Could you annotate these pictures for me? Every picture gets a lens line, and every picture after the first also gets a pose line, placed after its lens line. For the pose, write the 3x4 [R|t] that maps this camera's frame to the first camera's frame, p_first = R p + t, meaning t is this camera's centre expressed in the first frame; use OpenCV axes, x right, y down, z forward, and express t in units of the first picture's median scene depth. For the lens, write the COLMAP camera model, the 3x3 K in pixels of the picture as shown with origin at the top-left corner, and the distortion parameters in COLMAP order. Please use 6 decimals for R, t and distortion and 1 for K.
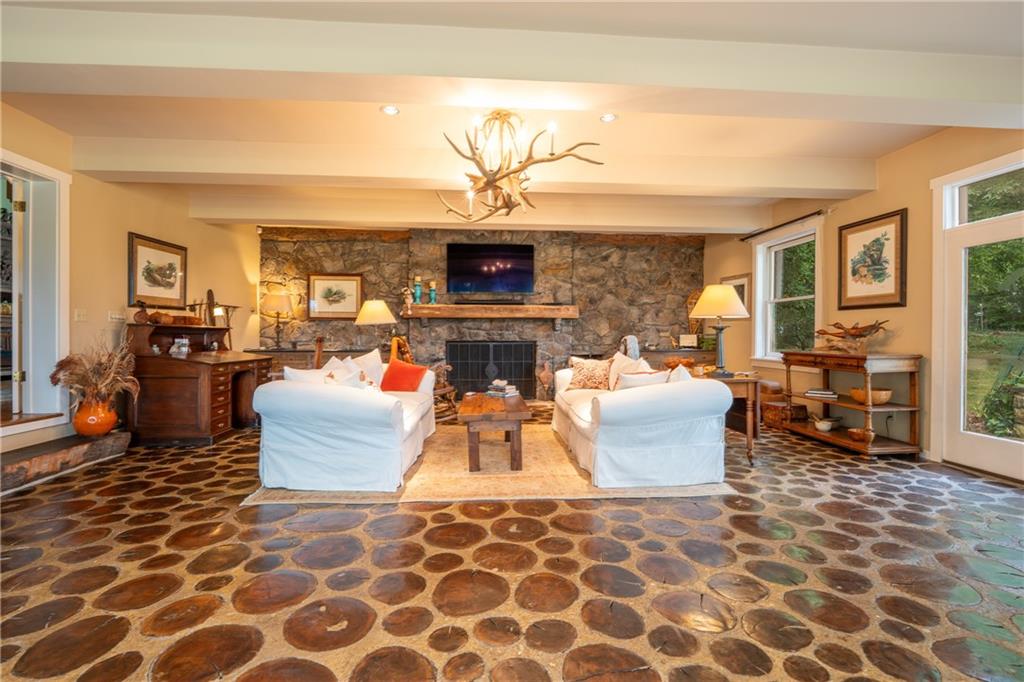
lens RADIAL K [[423.6, 0, 512.1], [0, 423.6, 336.6], [0, 0, 1]] dist [-0.011355, -0.000370]
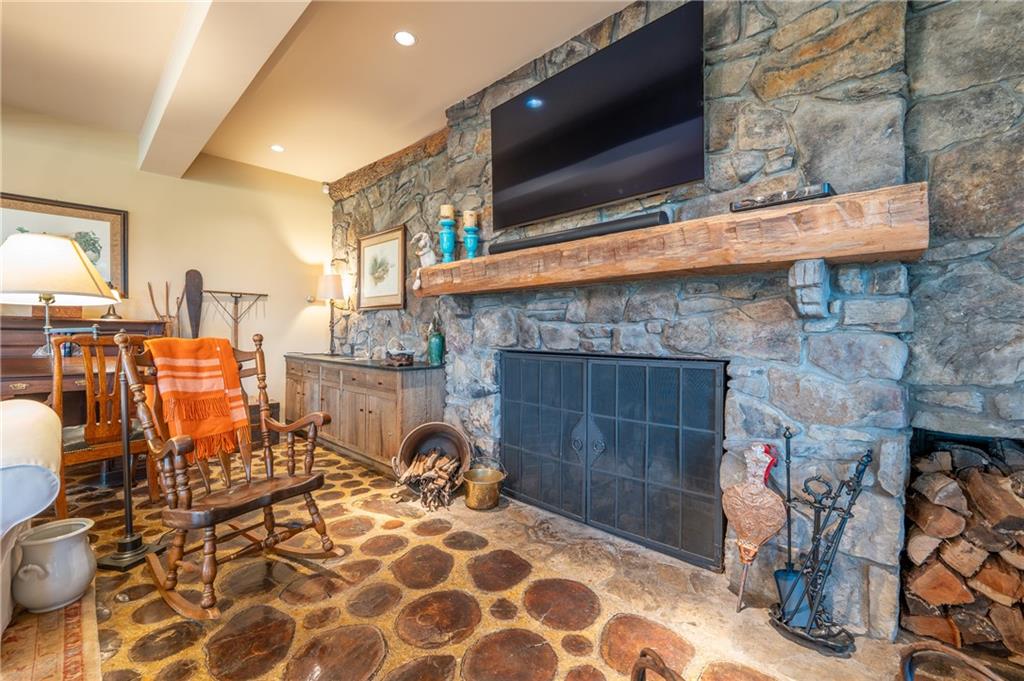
lens RADIAL K [[432.8, 0, 519.2], [0, 432.8, 337.4], [0, 0, 1]] dist [-0.009667, 0.000442]
pose [[0.702725, 0.007999, -0.711417, 0.159179], [-0.008385, 0.999960, 0.002961, -0.003097], [0.711412, 0.003884, 0.702764, 0.716433]]
